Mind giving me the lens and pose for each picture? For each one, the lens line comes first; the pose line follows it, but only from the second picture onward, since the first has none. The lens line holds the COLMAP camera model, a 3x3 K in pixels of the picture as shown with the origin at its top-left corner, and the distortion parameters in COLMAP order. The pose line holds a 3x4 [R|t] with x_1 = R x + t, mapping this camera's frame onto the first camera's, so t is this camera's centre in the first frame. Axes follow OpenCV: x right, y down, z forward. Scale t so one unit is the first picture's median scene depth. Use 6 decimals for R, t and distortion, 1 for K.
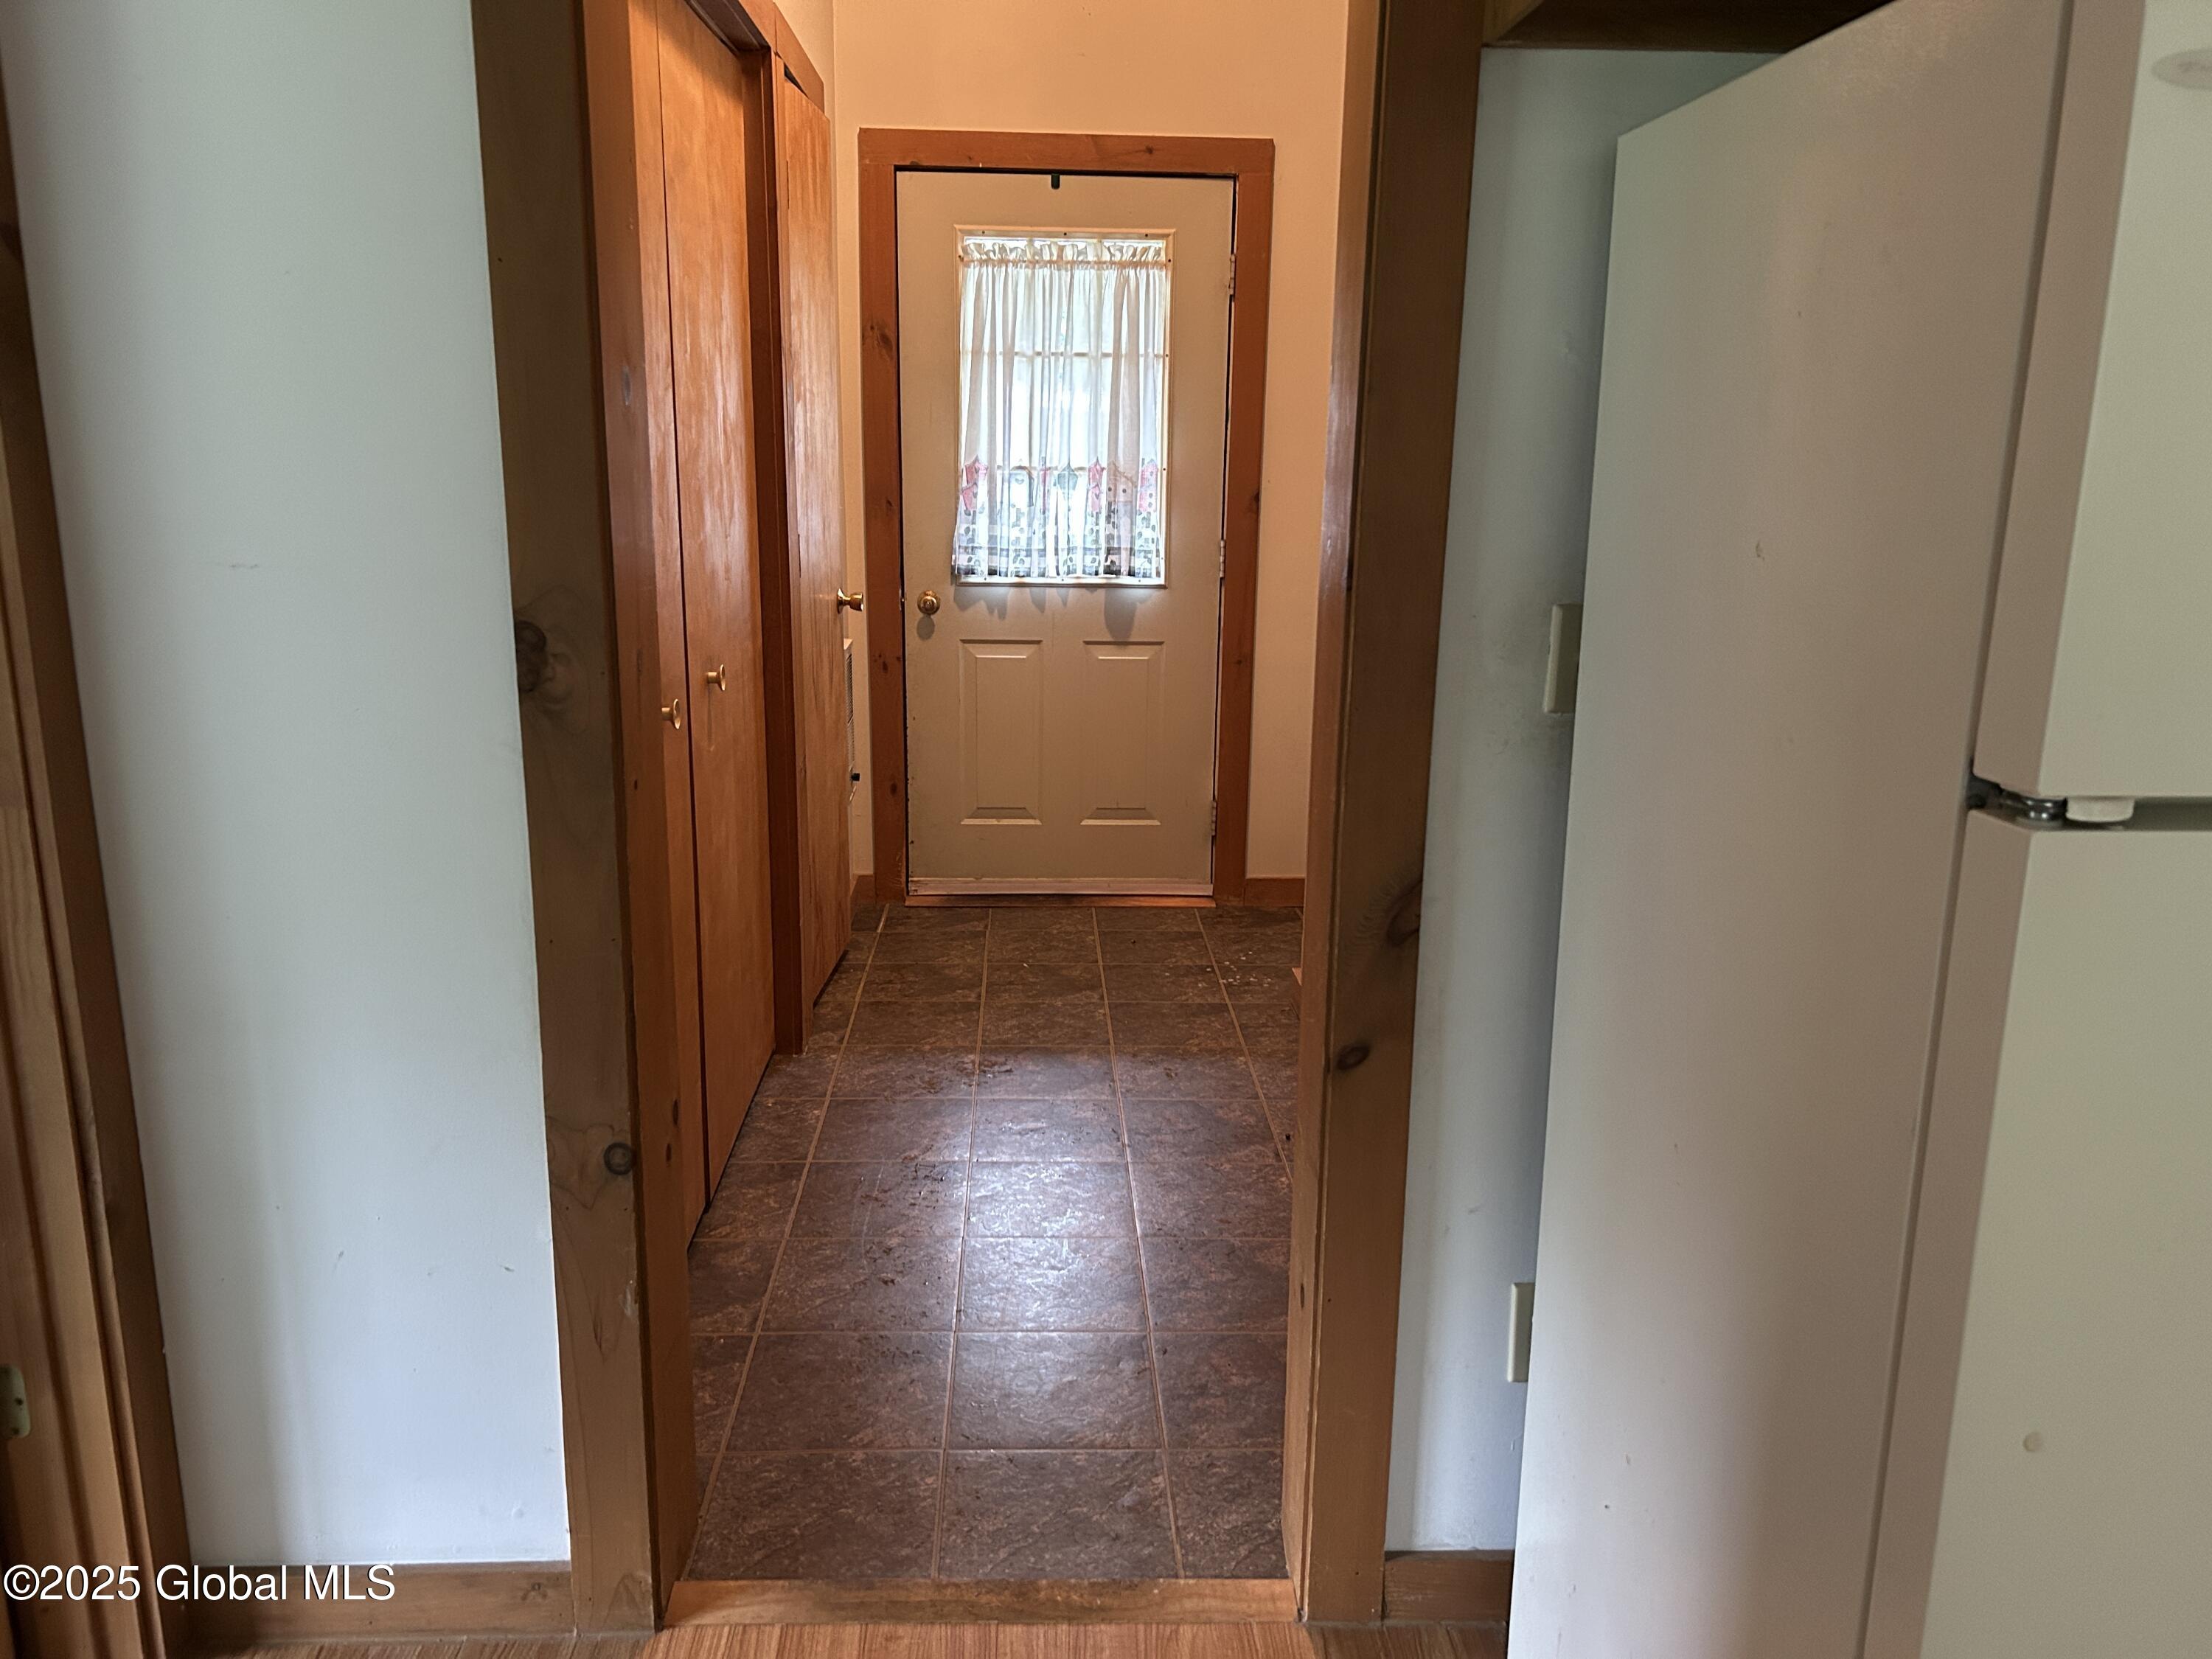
lens RADIAL K [[1683.2, 0, 1098.1], [0, 1683.2, 844.7], [0, 0, 1]] dist [0.063229, -0.057600]
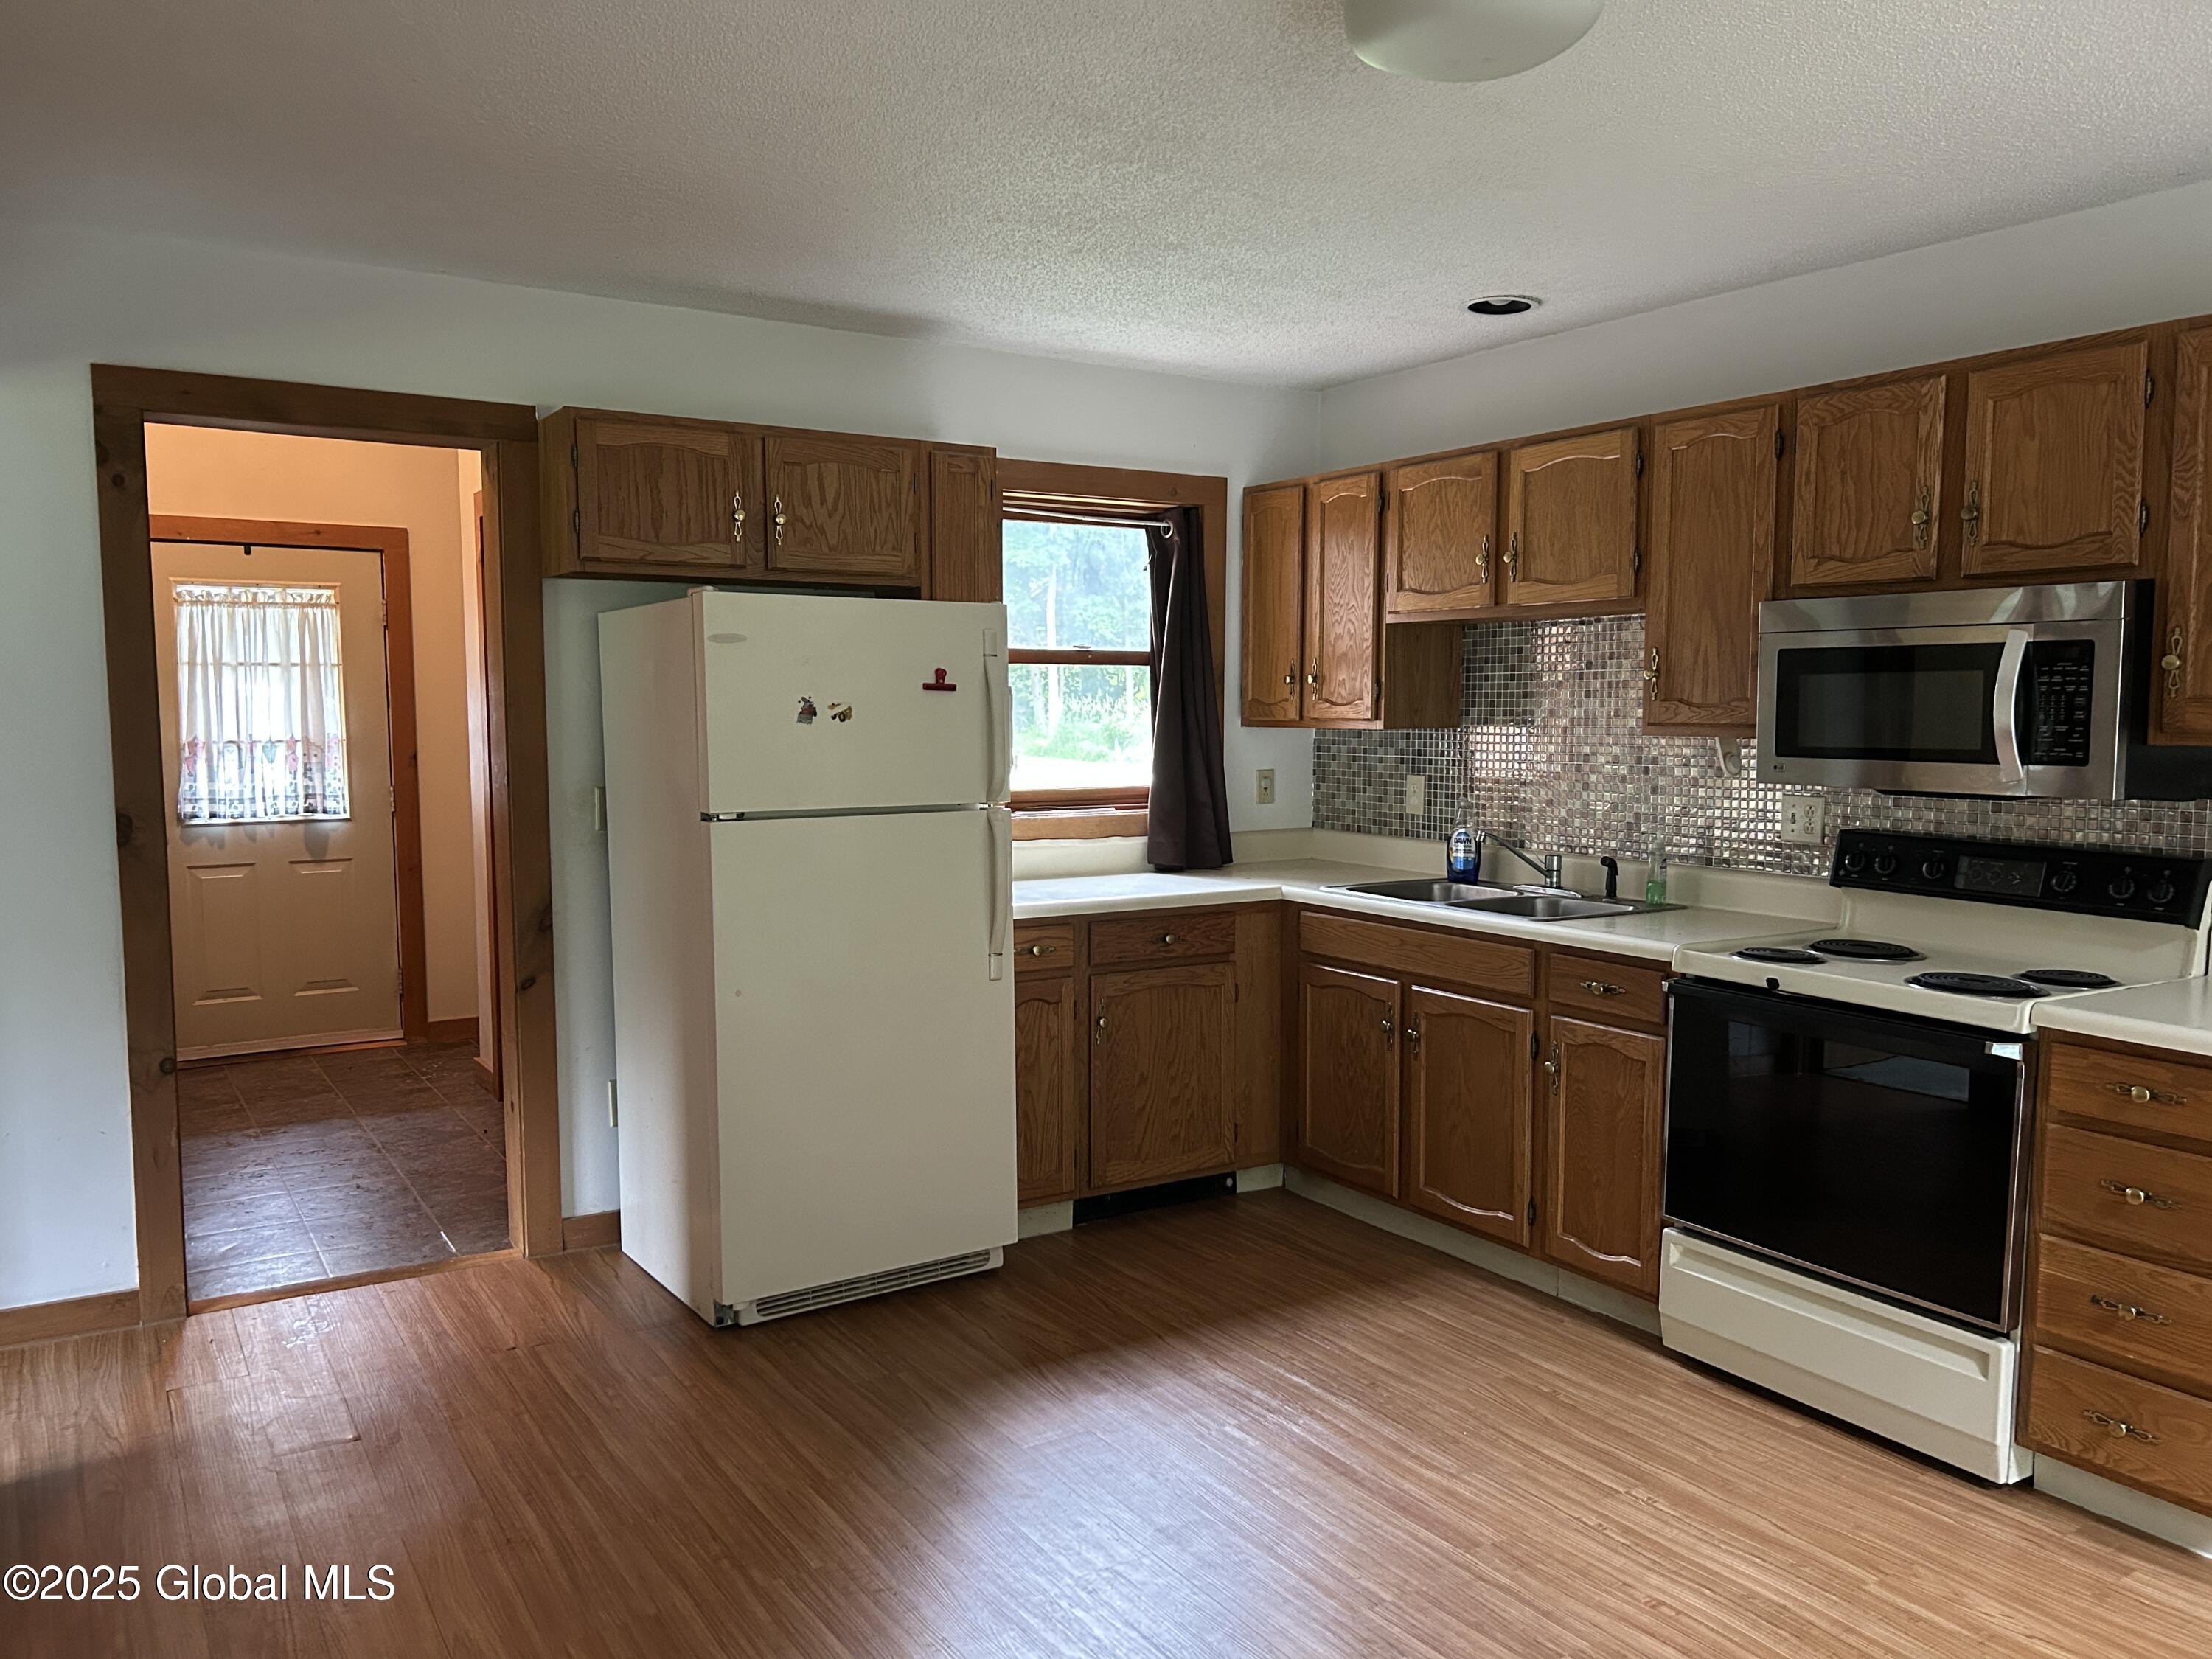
lens RADIAL K [[1683.2, 0, 1098.1], [0, 1683.2, 844.7], [0, 0, 1]] dist [0.063229, -0.057600]
pose [[0.872015, -0.063484, 0.485345, -0.112615], [0.135909, 0.983968, -0.115482, 0.124507], [-0.470233, 0.166664, 0.866663, -0.561742]]
